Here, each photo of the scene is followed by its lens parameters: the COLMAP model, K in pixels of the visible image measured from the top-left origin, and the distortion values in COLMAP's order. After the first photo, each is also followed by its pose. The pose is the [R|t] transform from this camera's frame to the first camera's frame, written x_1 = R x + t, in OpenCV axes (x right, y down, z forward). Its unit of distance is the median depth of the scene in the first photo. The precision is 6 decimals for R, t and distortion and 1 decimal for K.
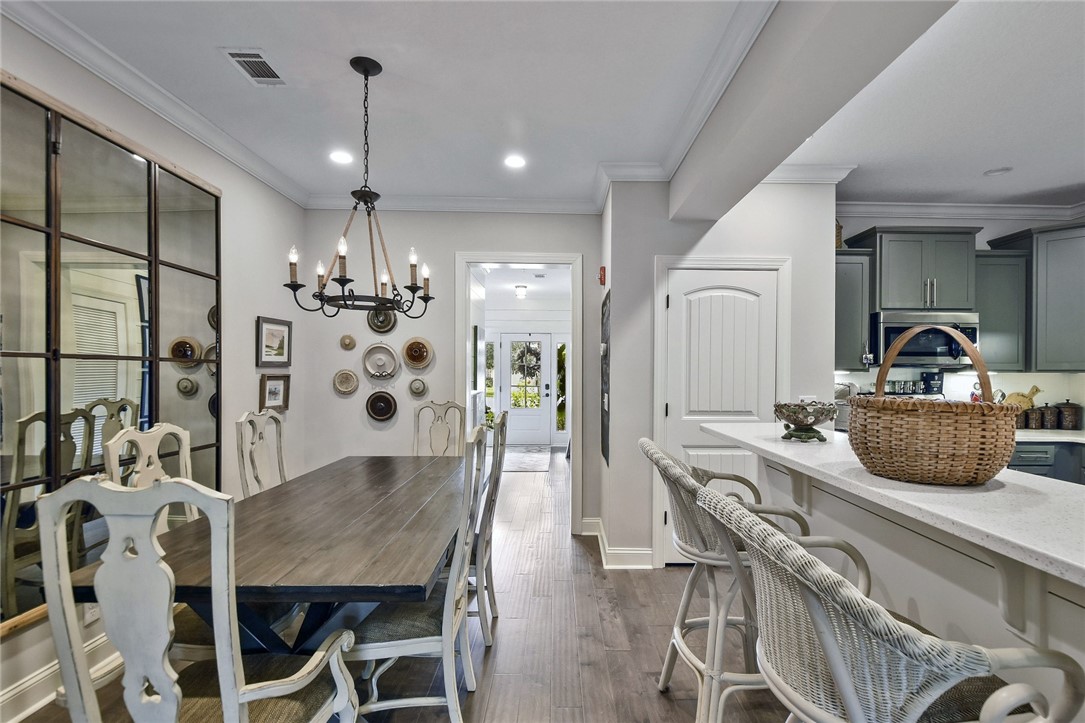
lens RADIAL K [[501.0, 0, 571.6], [0, 501.0, 376.4], [0, 0, 1]] dist [-0.000234, -0.001115]
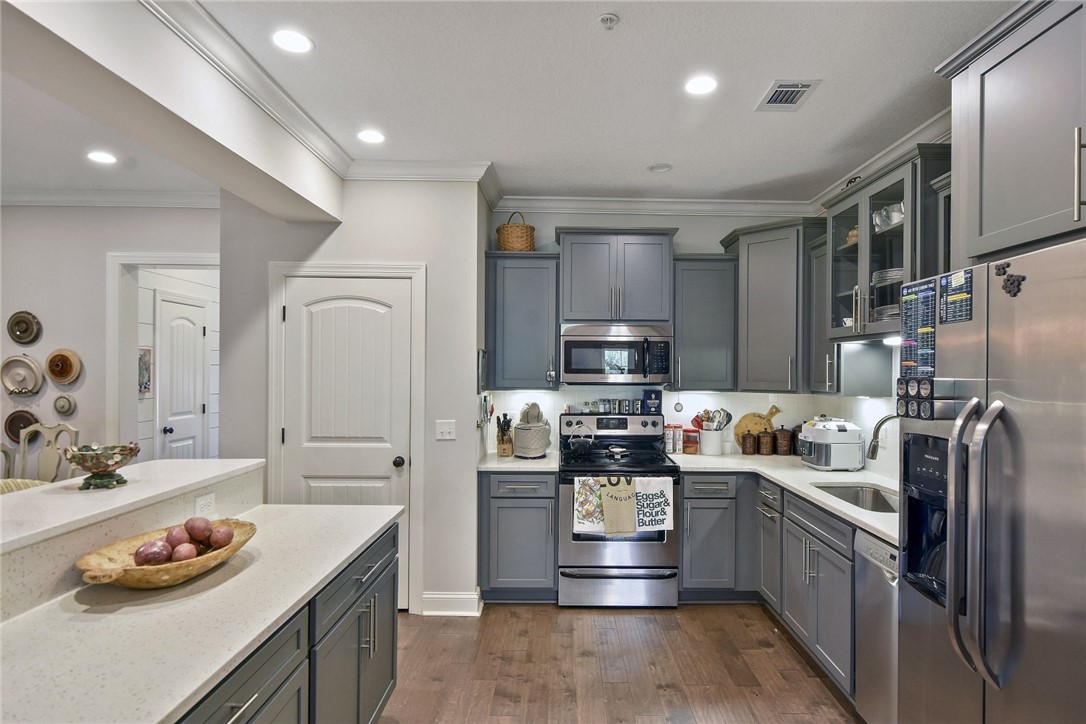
lens RADIAL K [[597.1, 0, 584.4], [0, 597.1, 372.3], [0, 0, 1]] dist [0.007528, 0.000018]
pose [[0.999995, 0.002723, -0.001696, 0.658217], [-0.002726, 0.999995, -0.001801, -0.040792], [0.001691, 0.001805, 0.999997, -0.054219]]
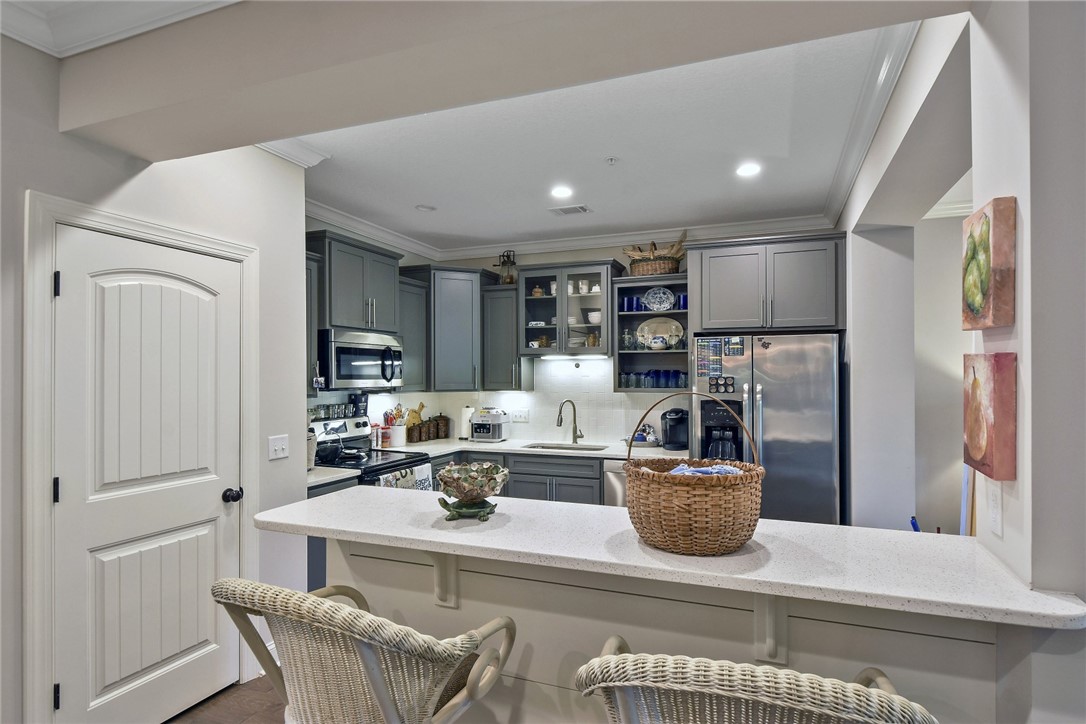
lens RADIAL K [[560.3, 0, 560.2], [0, 560.3, 374.5], [0, 0, 1]] dist [-0.000674, -0.001818]
pose [[0.375920, -0.002675, 0.926648, -0.140333], [0.009580, 0.999954, -0.001000, -0.044280], [-0.926602, 0.009253, 0.375929, 0.260698]]
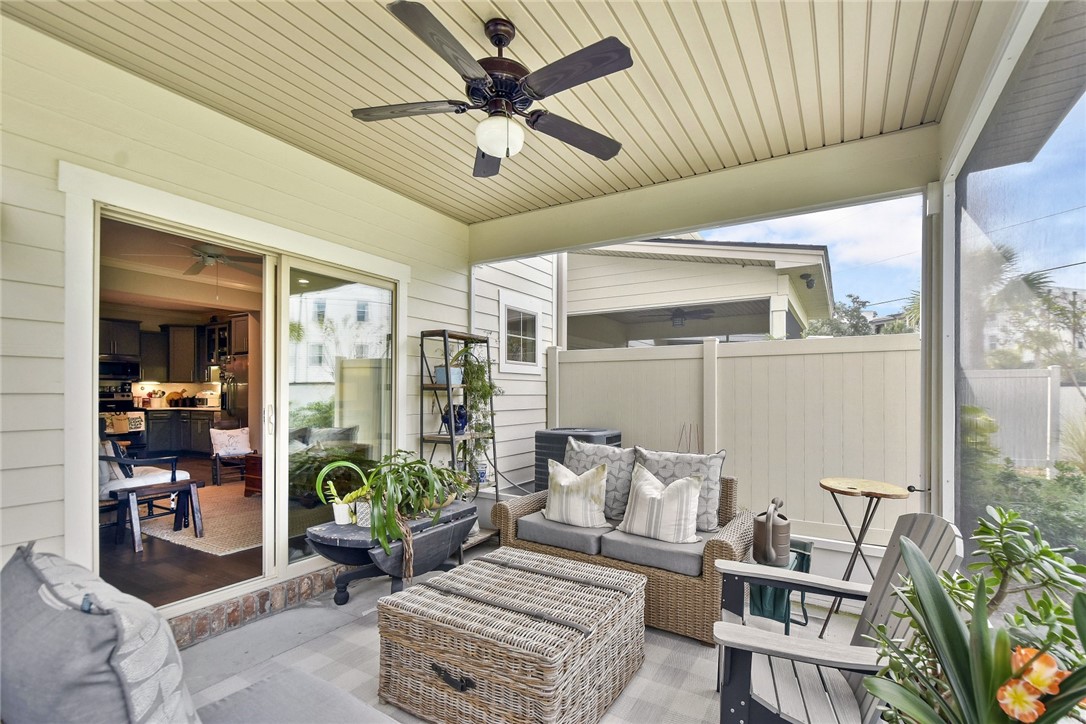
lens RADIAL K [[501.4, 0, 560.7], [0, 501.4, 393.2], [0, 0, 1]] dist [-0.000234, -0.001115]
pose [[0.542434, -0.003450, 0.840092, -0.095772], [0.005556, 0.999984, 0.000519, 0.052336], [-0.840080, 0.004386, 0.542444, -1.939418]]
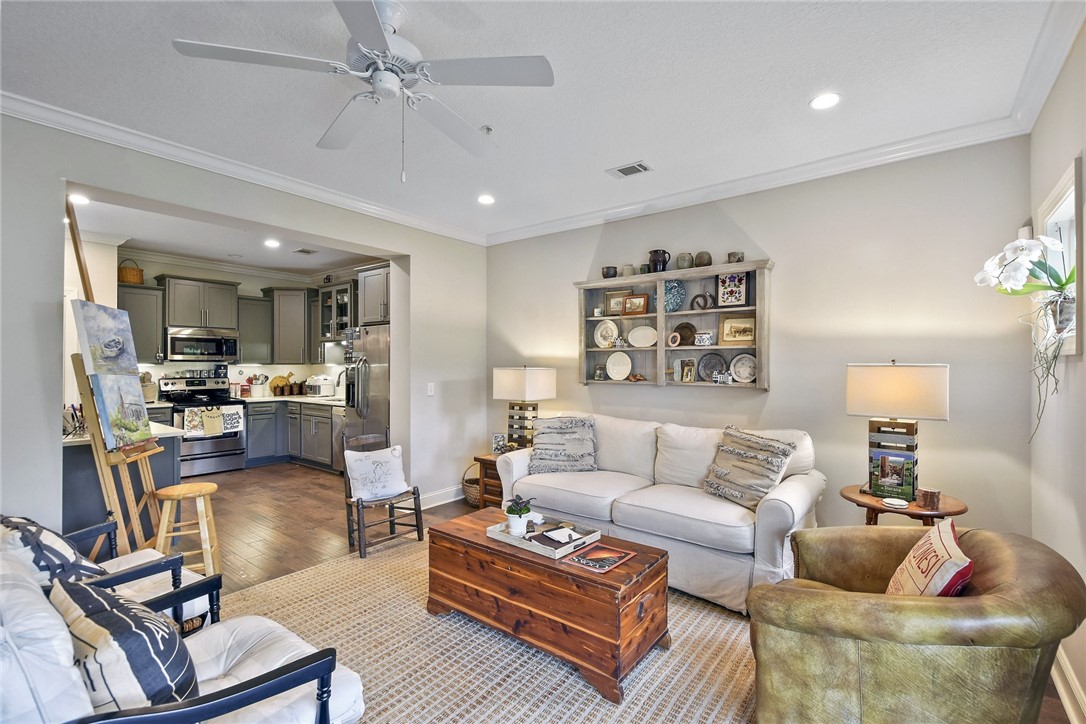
lens RADIAL K [[501.4, 0, 570.2], [0, 501.4, 365.2], [0, 0, 1]] dist [-0.000234, -0.001115]
pose [[0.637423, -0.003540, 0.770506, 0.199562], [0.005773, 0.999983, -0.000182, 0.000491], [-0.770492, 0.004564, 0.637433, -1.017937]]
